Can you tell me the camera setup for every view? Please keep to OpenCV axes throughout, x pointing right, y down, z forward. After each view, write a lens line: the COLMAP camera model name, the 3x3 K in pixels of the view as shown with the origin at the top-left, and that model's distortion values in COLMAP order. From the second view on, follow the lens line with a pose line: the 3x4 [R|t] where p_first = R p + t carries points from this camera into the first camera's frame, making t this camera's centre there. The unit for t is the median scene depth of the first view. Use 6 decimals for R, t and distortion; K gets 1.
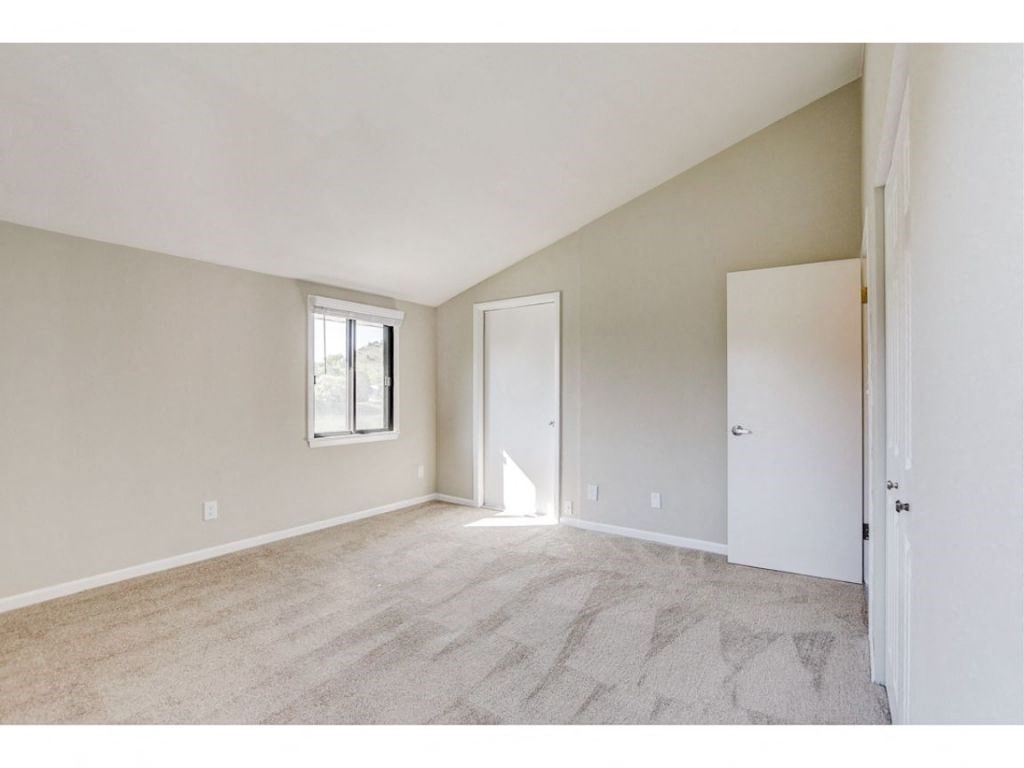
lens RADIAL K [[469.9, 0, 505.8], [0, 469.9, 386.6], [0, 0, 1]] dist [-0.019986, 0.004055]
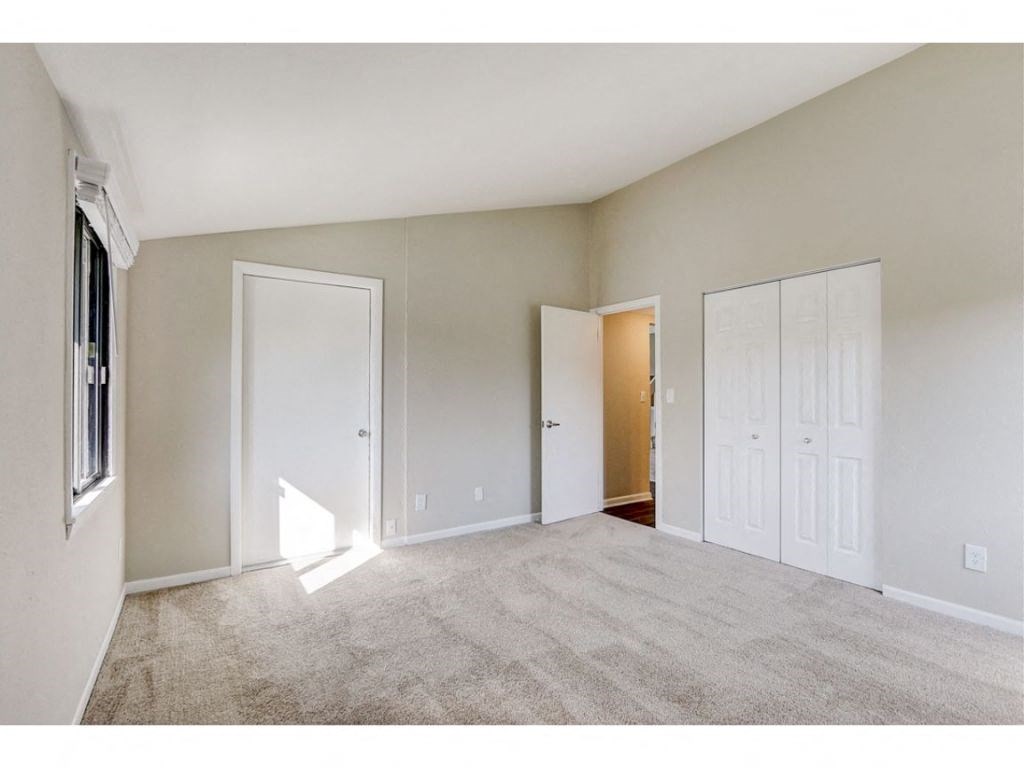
lens RADIAL K [[469.9, 0, 505.8], [0, 469.9, 386.6], [0, 0, 1]] dist [-0.019986, 0.004055]
pose [[0.351524, 0.017190, 0.936021, -0.619383], [-0.007611, 0.999851, -0.015505, 0.006556], [-0.936148, -0.001673, 0.351602, 0.490905]]
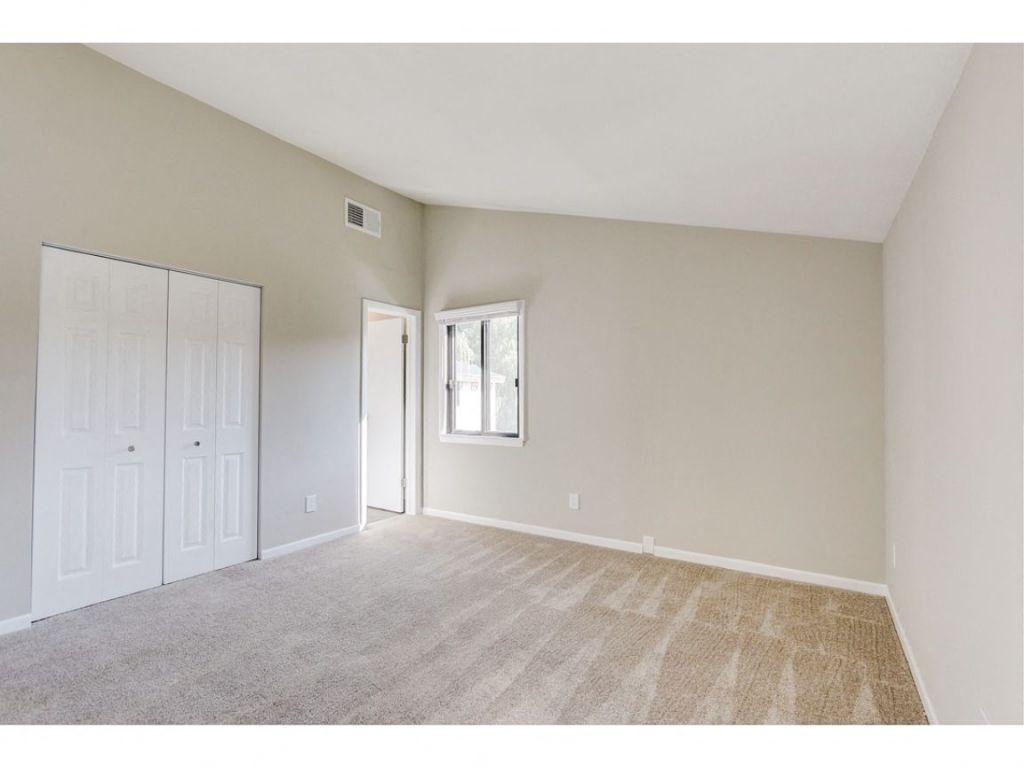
lens RADIAL K [[469.9, 0, 505.8], [0, 469.9, 386.6], [0, 0, 1]] dist [-0.019986, 0.004055]
pose [[-0.998989, 0.002883, -0.044855, -0.198020], [0.004398, 0.999423, -0.033693, 0.015355], [0.044732, -0.033856, -0.998425, 1.067207]]
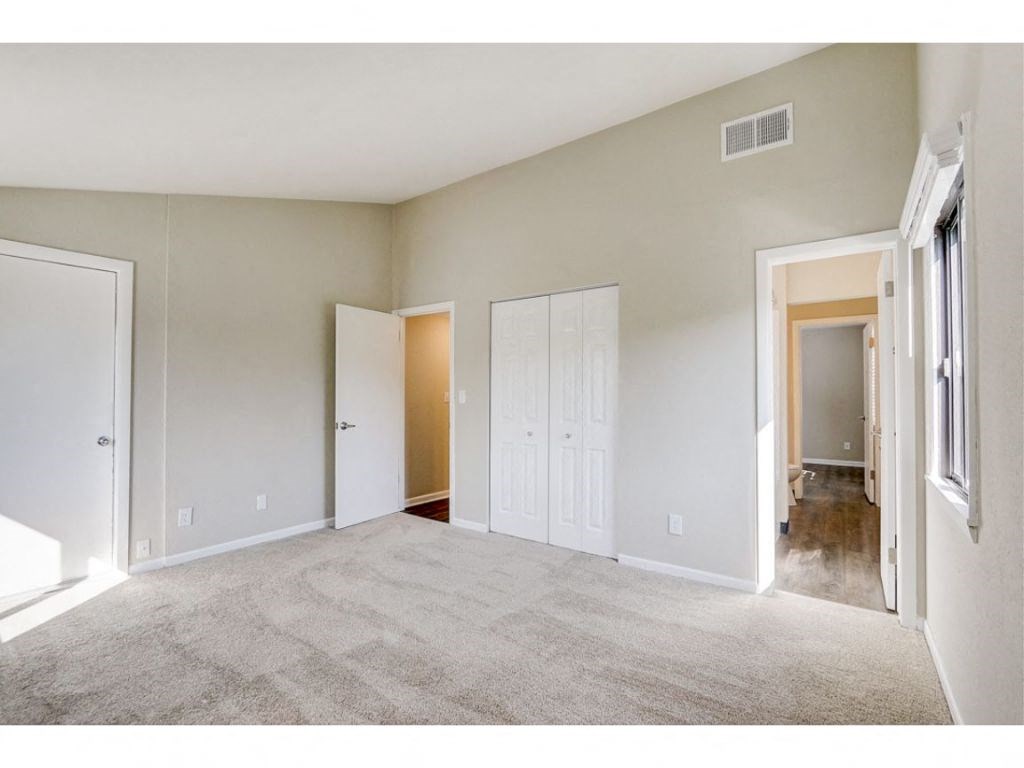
lens RADIAL K [[469.9, 0, 505.8], [0, 469.9, 386.6], [0, 0, 1]] dist [-0.019986, 0.004055]
pose [[0.013240, 0.018922, 0.999733, -0.619750], [-0.008493, 0.999787, -0.018811, 0.004113], [-0.999876, -0.008242, 0.013398, 0.403802]]
